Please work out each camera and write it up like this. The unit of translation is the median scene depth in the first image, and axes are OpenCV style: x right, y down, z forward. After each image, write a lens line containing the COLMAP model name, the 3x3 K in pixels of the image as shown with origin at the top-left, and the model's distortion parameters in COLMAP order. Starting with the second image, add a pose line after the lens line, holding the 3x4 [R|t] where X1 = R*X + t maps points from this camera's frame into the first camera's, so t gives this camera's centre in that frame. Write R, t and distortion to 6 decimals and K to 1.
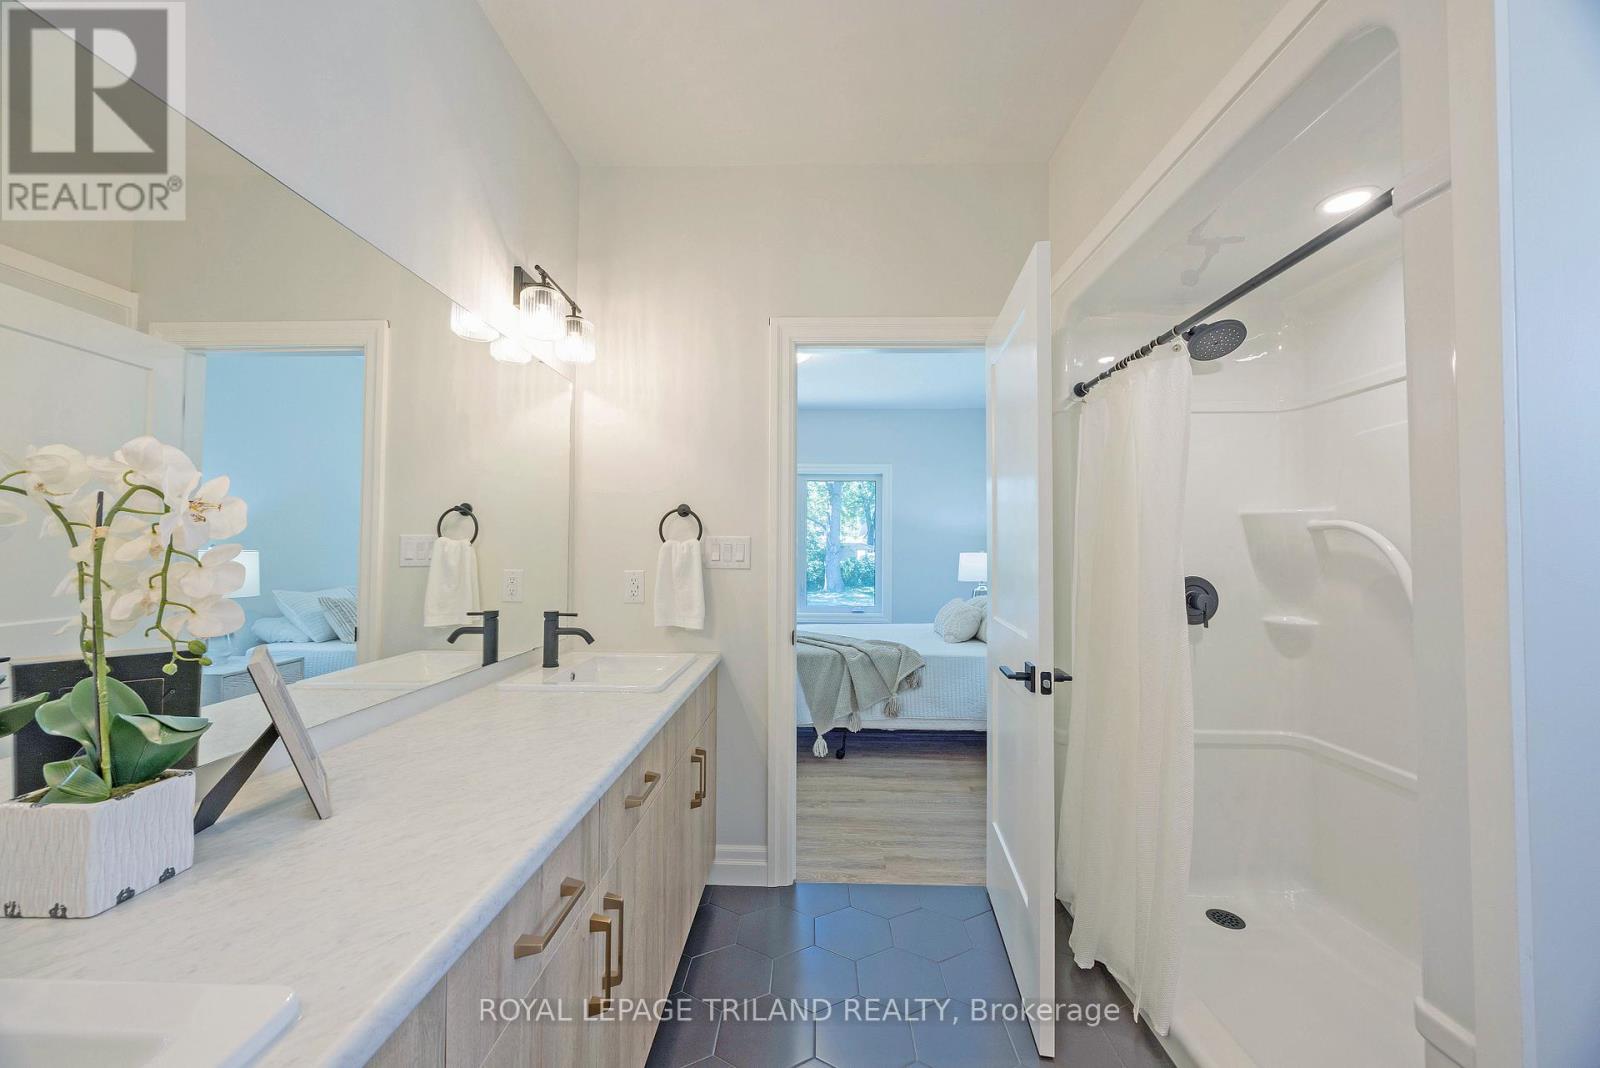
lens RADIAL K [[607.2, 0, 797.6], [0, 607.2, 536.0], [0, 0, 1]] dist [-0.000178, -0.000240]
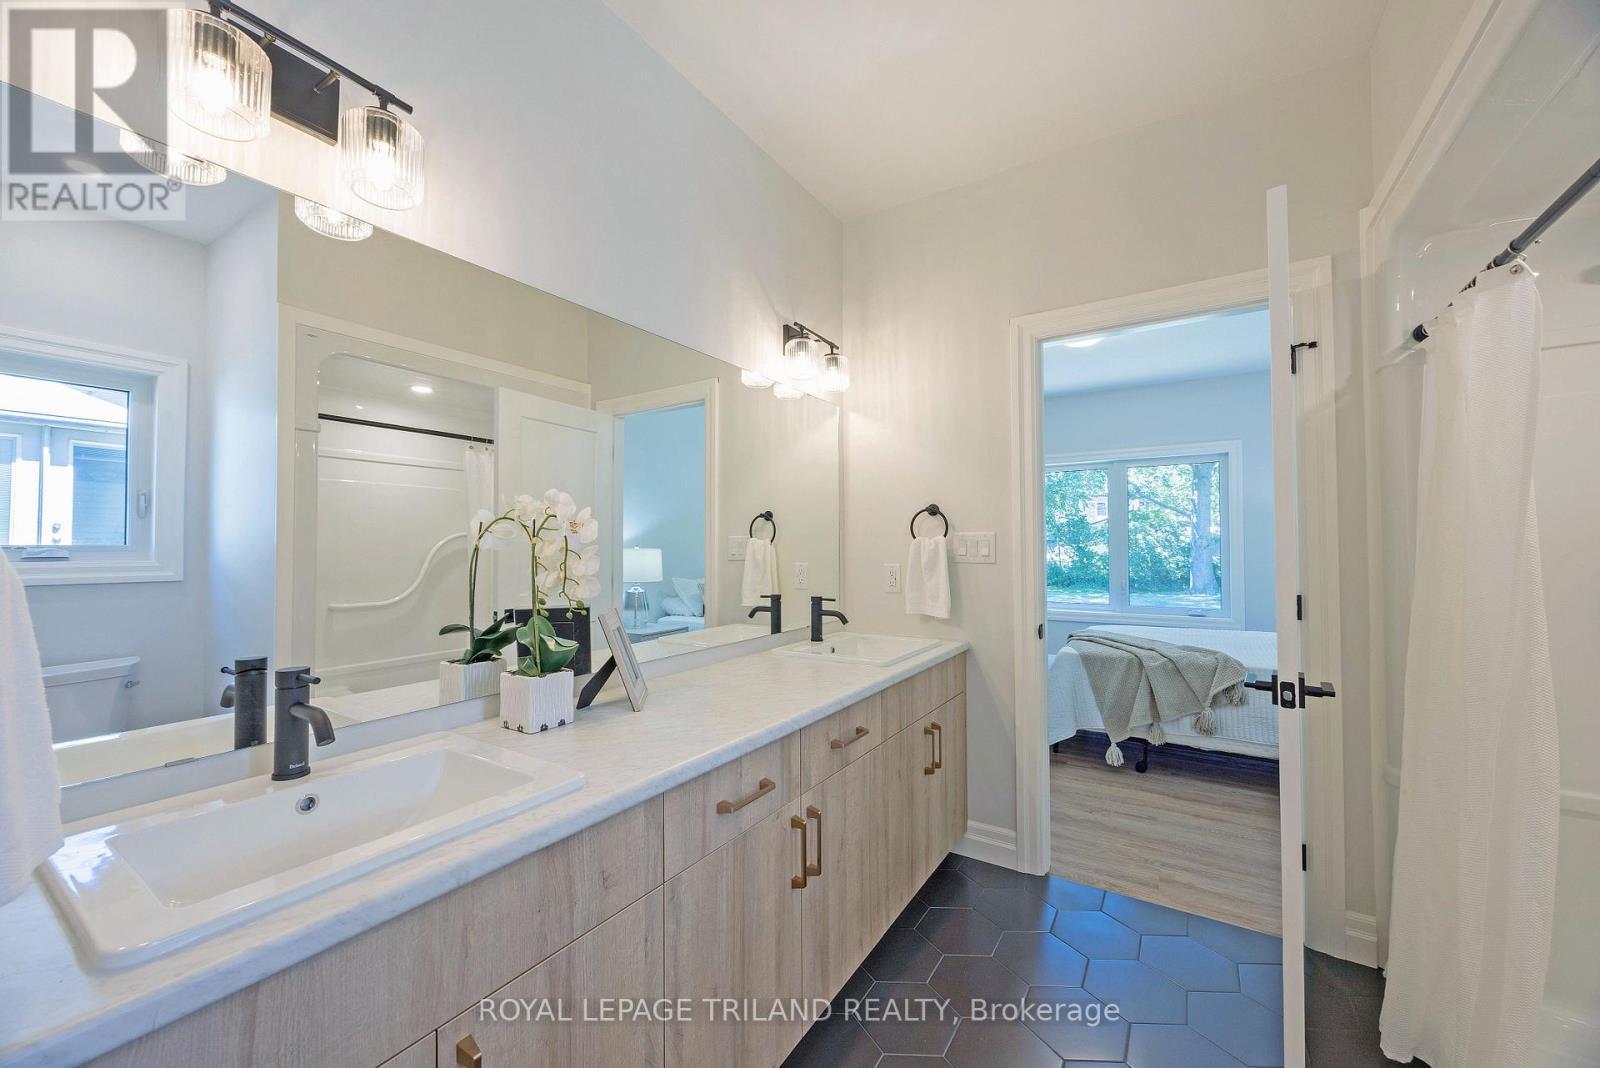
lens RADIAL K [[607.2, 0, 800.2], [0, 607.2, 538.0], [0, 0, 1]] dist [-0.000178, -0.000240]
pose [[0.858228, -0.016454, -0.513006, 0.178005], [0.021648, 0.999757, 0.004149, -0.001170], [0.512813, -0.014666, 0.858375, -0.070442]]
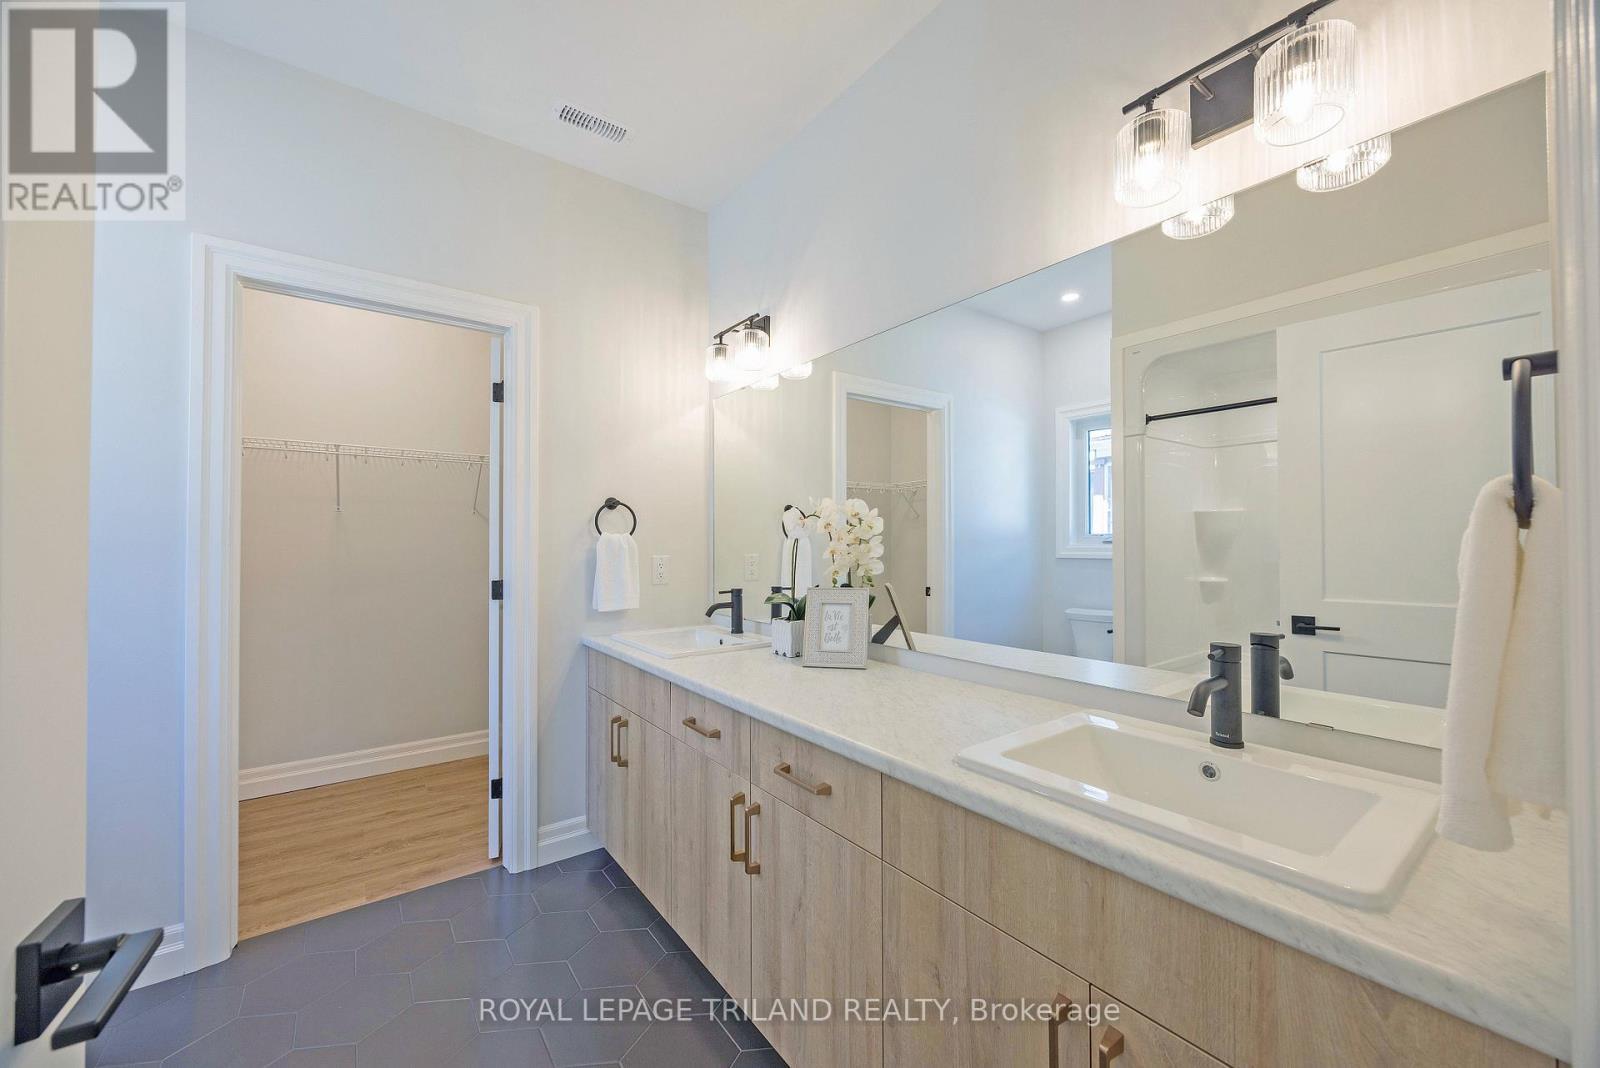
lens RADIAL K [[607.2, 0, 792.5], [0, 607.2, 526.1], [0, 0, 1]] dist [-0.000178, -0.000240]
pose [[-0.783626, -0.009130, -0.621166, 0.216417], [0.022368, 0.998829, -0.042899, 0.028787], [0.620830, -0.047511, -0.782504, 1.034894]]
